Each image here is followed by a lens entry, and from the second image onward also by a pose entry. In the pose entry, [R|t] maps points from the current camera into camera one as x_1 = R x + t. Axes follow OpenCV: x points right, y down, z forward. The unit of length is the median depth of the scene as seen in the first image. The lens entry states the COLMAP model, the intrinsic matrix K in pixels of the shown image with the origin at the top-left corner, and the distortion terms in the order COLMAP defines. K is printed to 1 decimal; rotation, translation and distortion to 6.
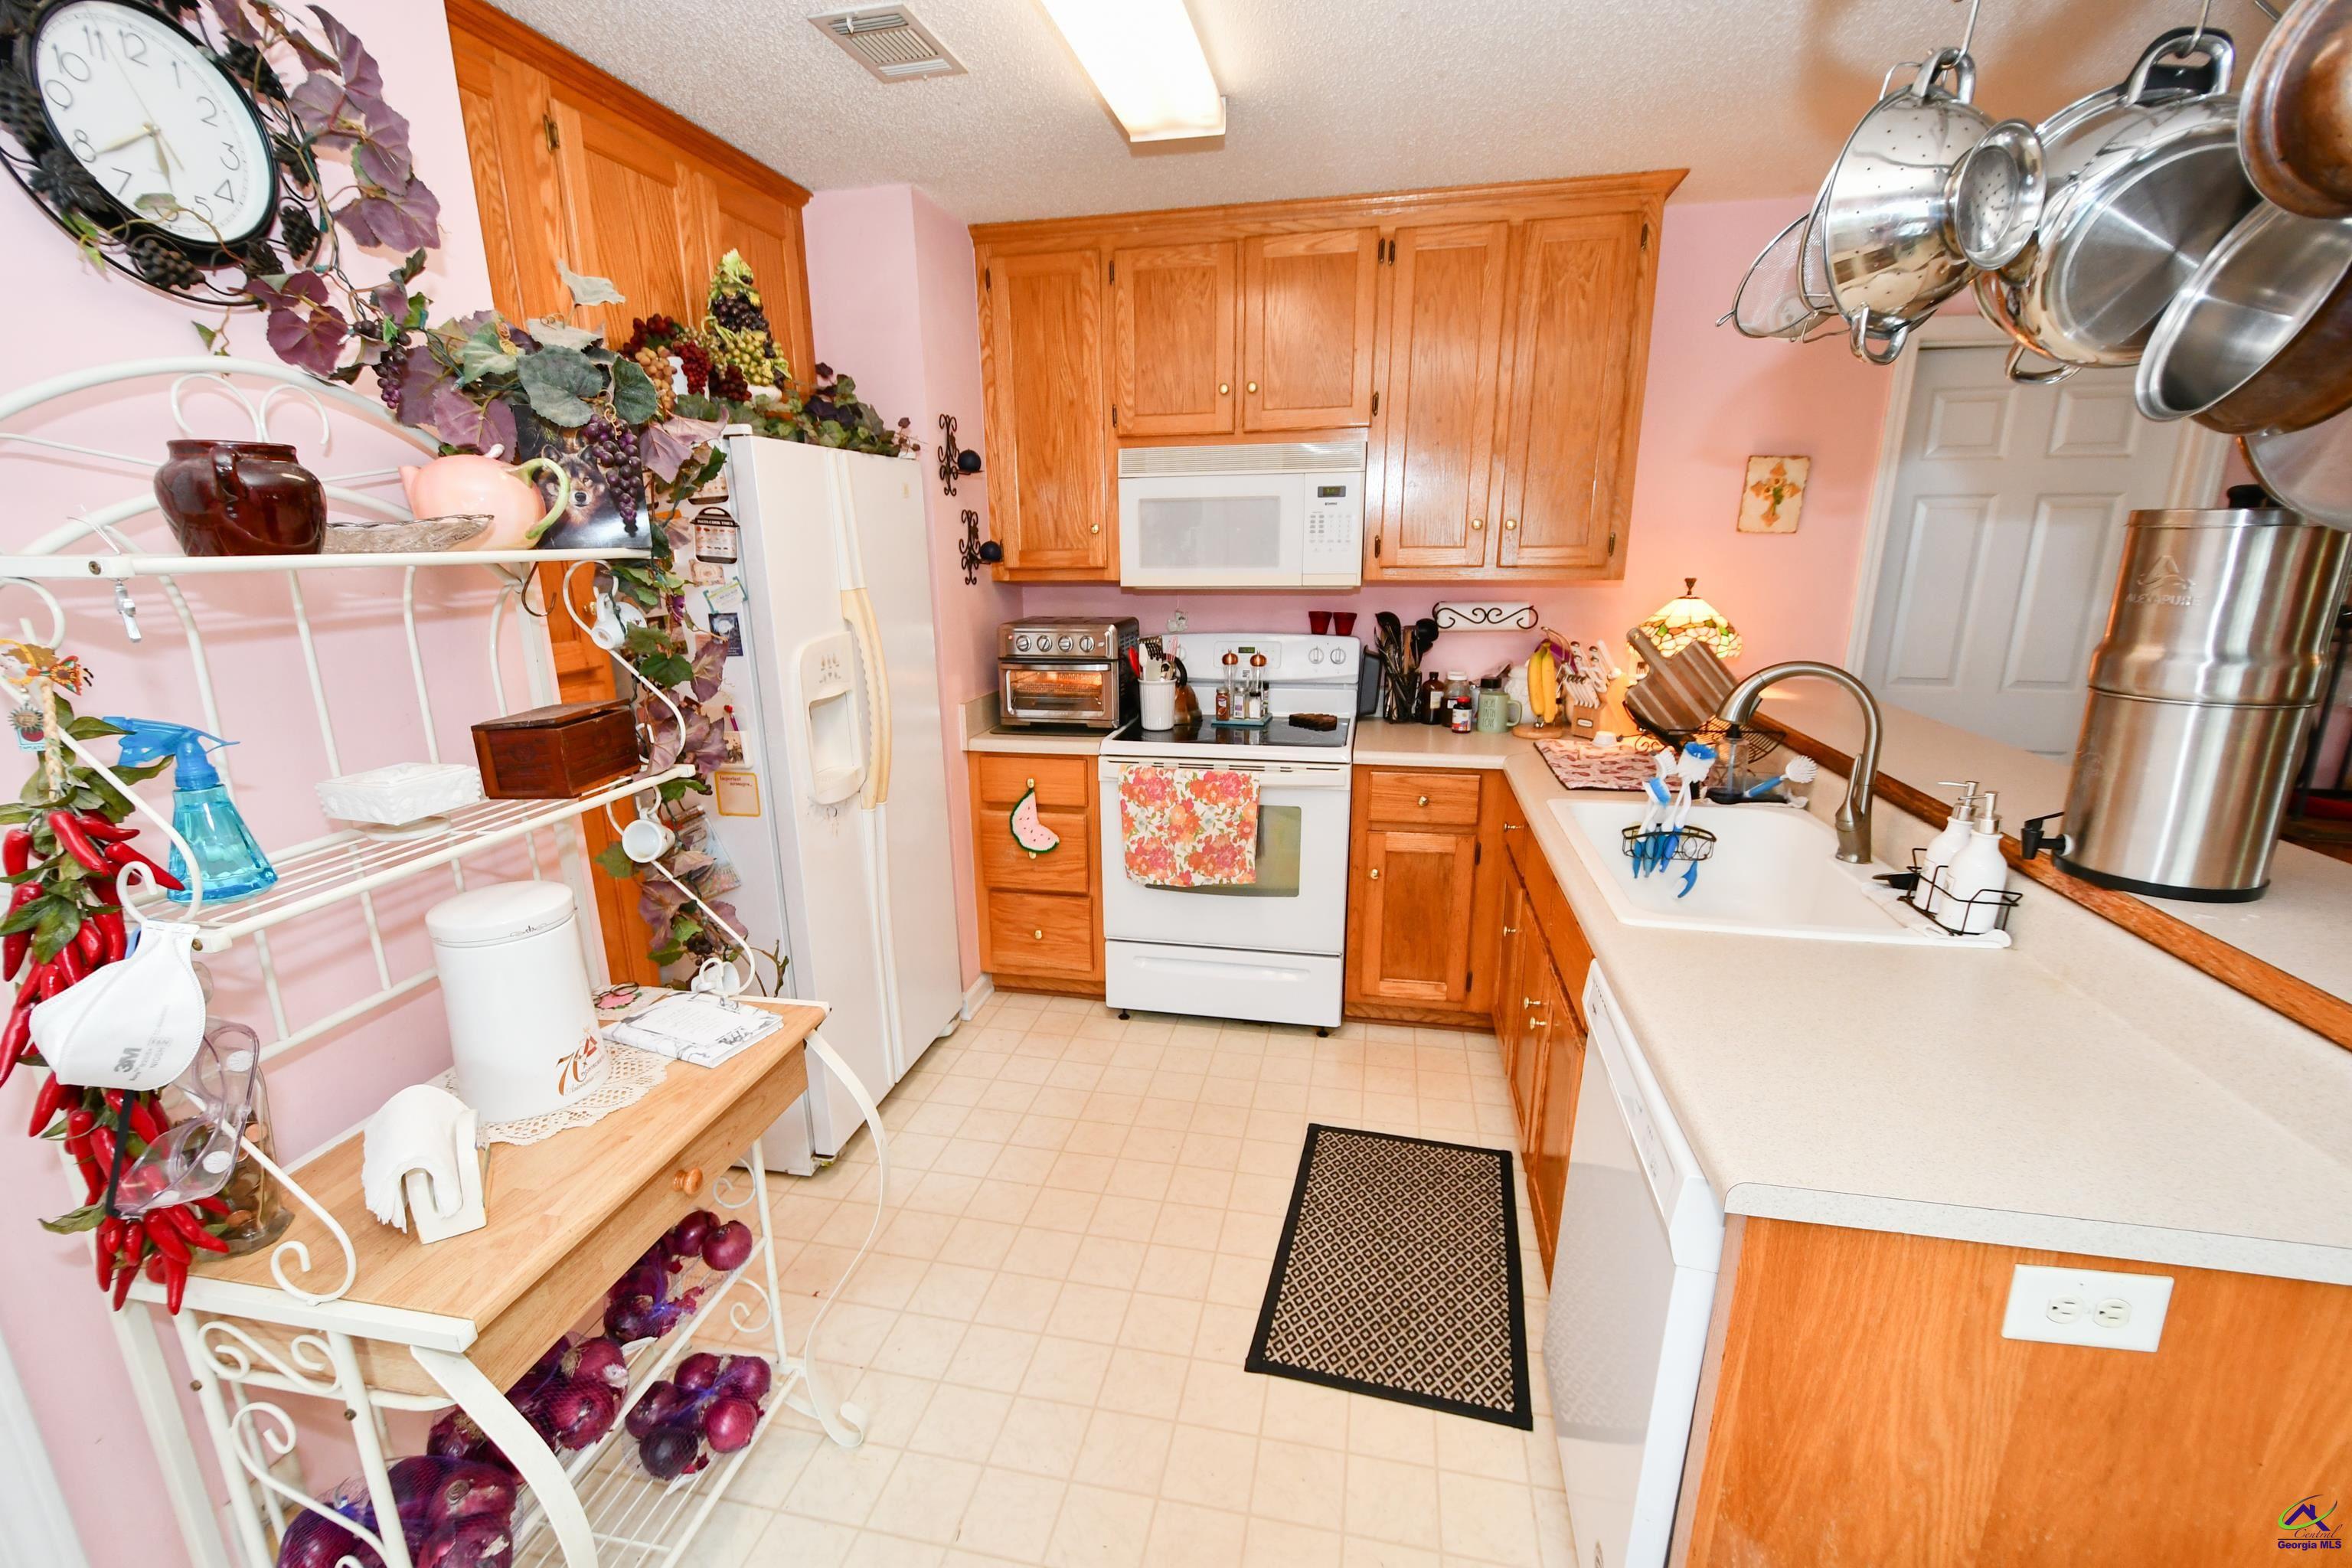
lens RADIAL K [[1027.3, 0, 1149.0], [0, 1027.3, 814.6], [0, 0, 1]] dist [0.002476, -0.006509]
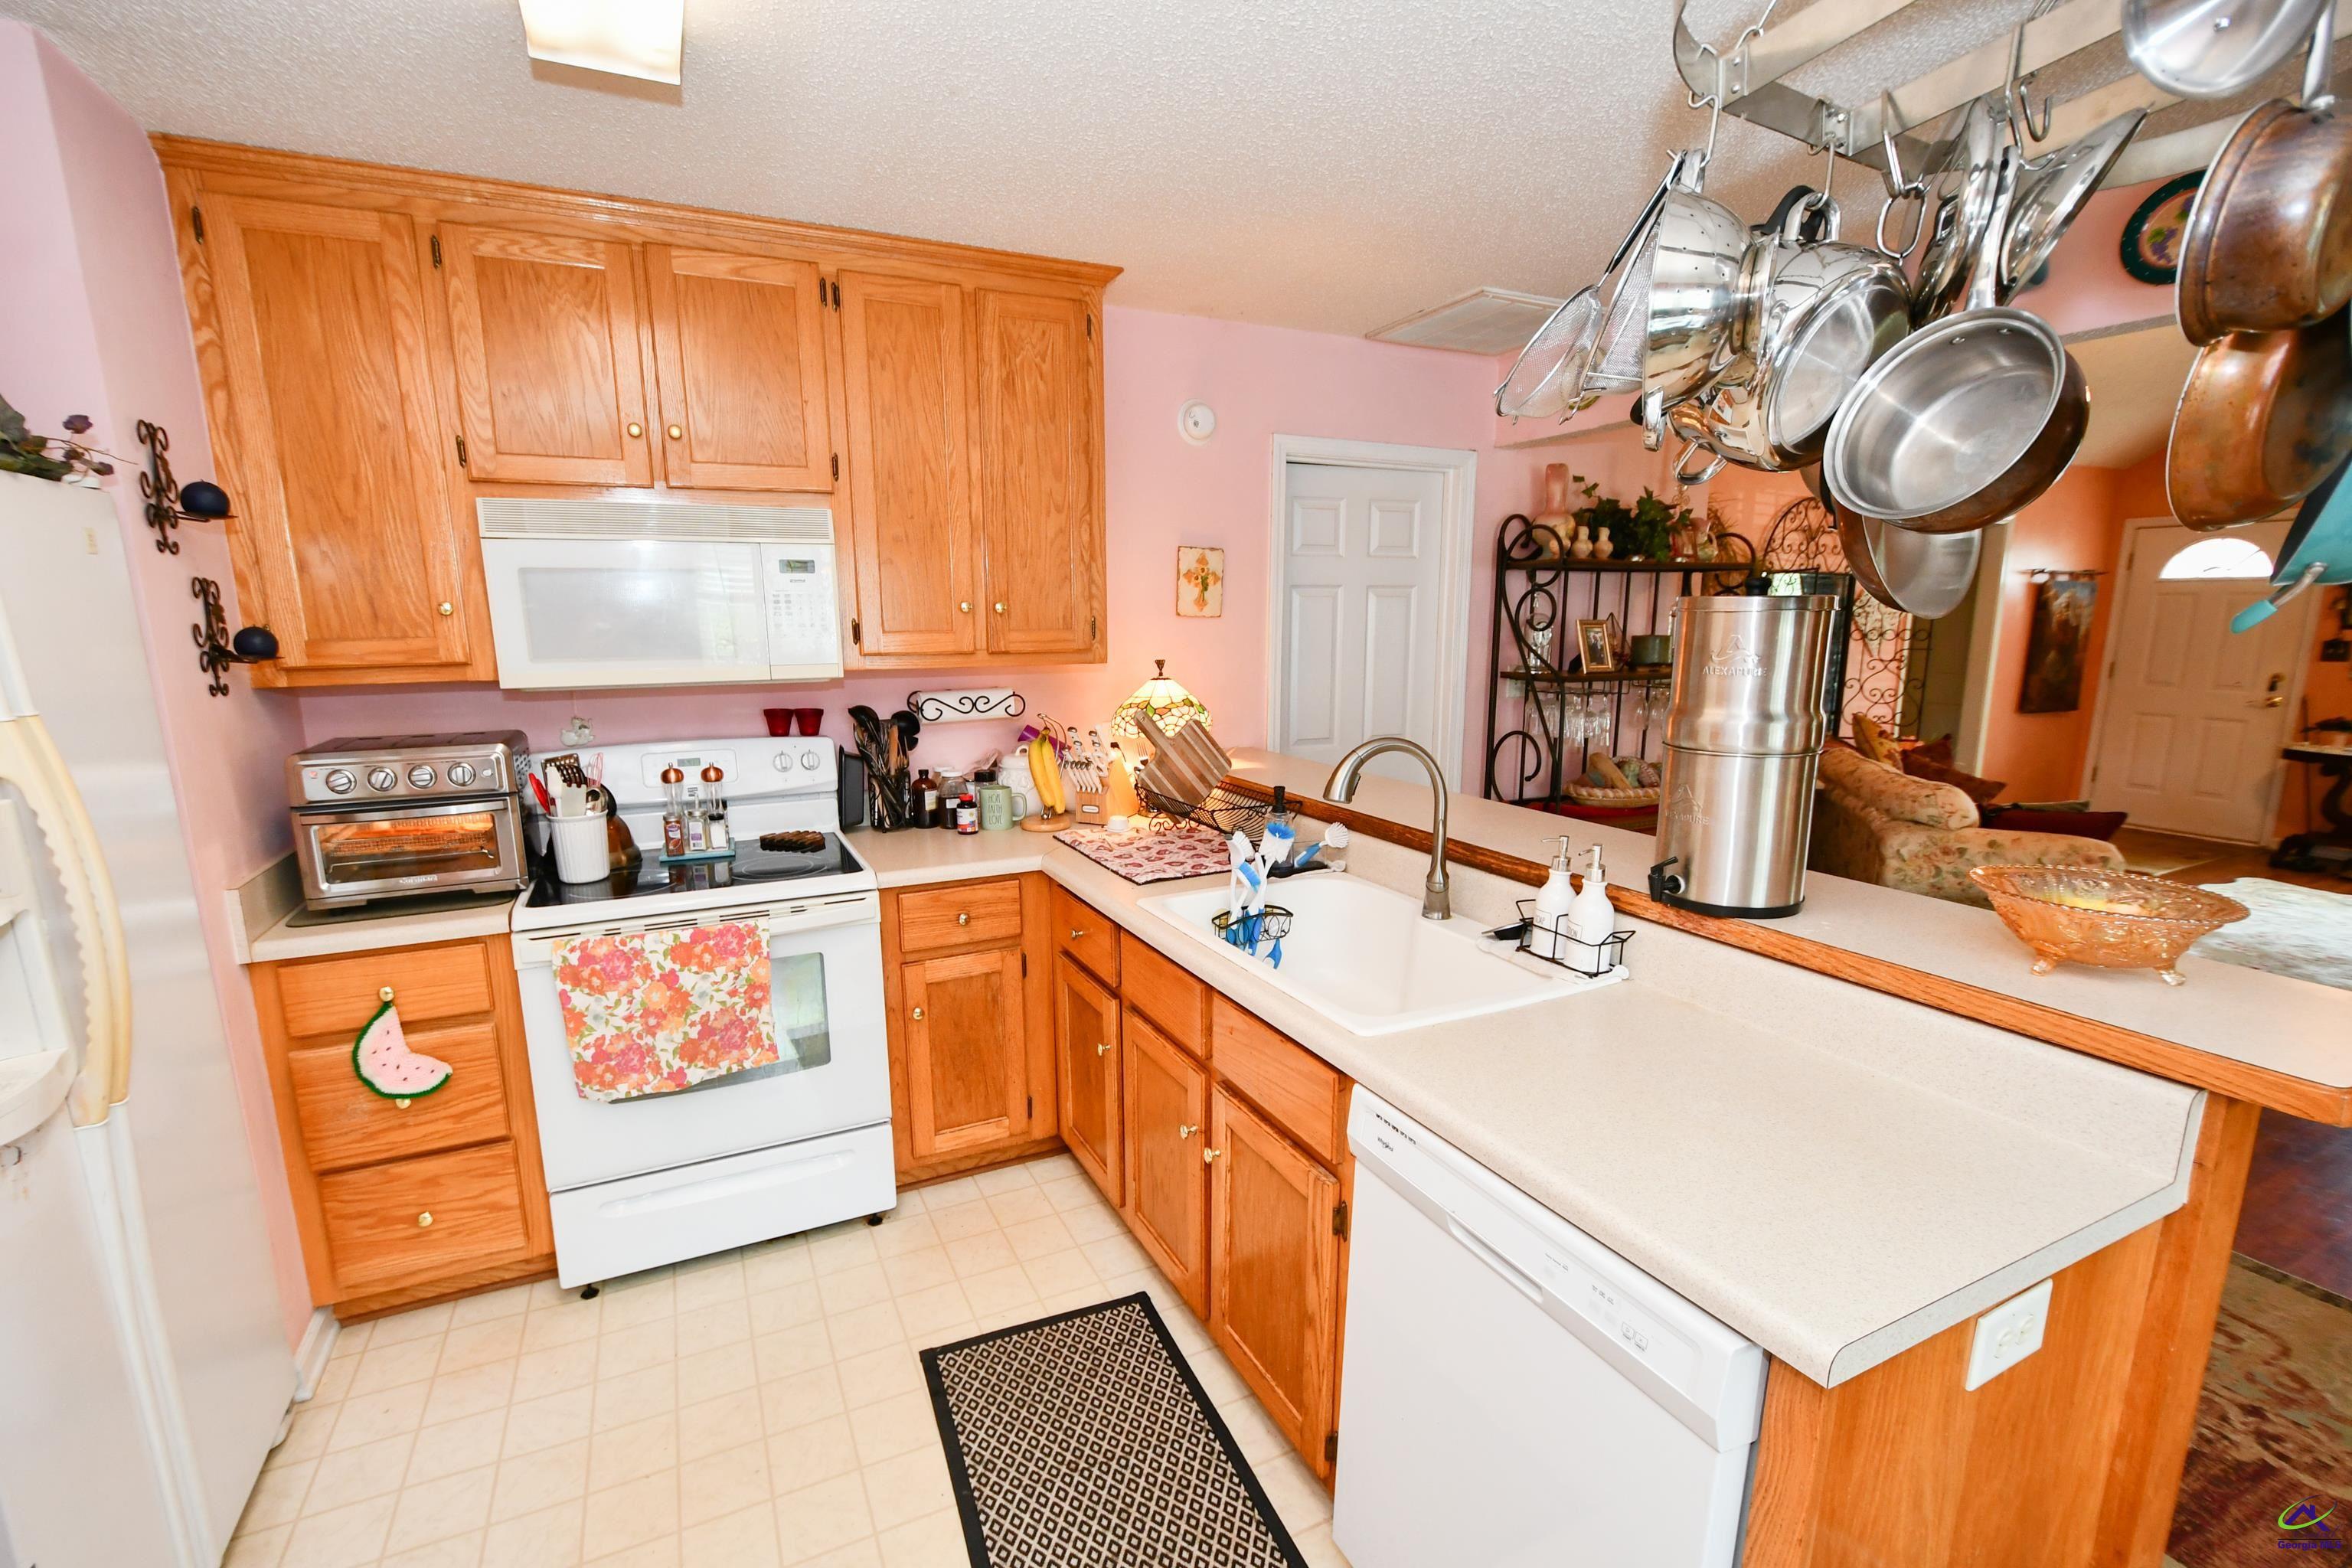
lens RADIAL K [[1031.1, 0, 1162.4], [0, 1031.1, 815.8], [0, 0, 1]] dist [0.004137, -0.005539]
pose [[0.791403, -0.113503, 0.600665, -0.110661], [0.159147, 0.986983, -0.023181, -0.050365], [-0.590215, 0.113940, 0.799165, 0.185982]]
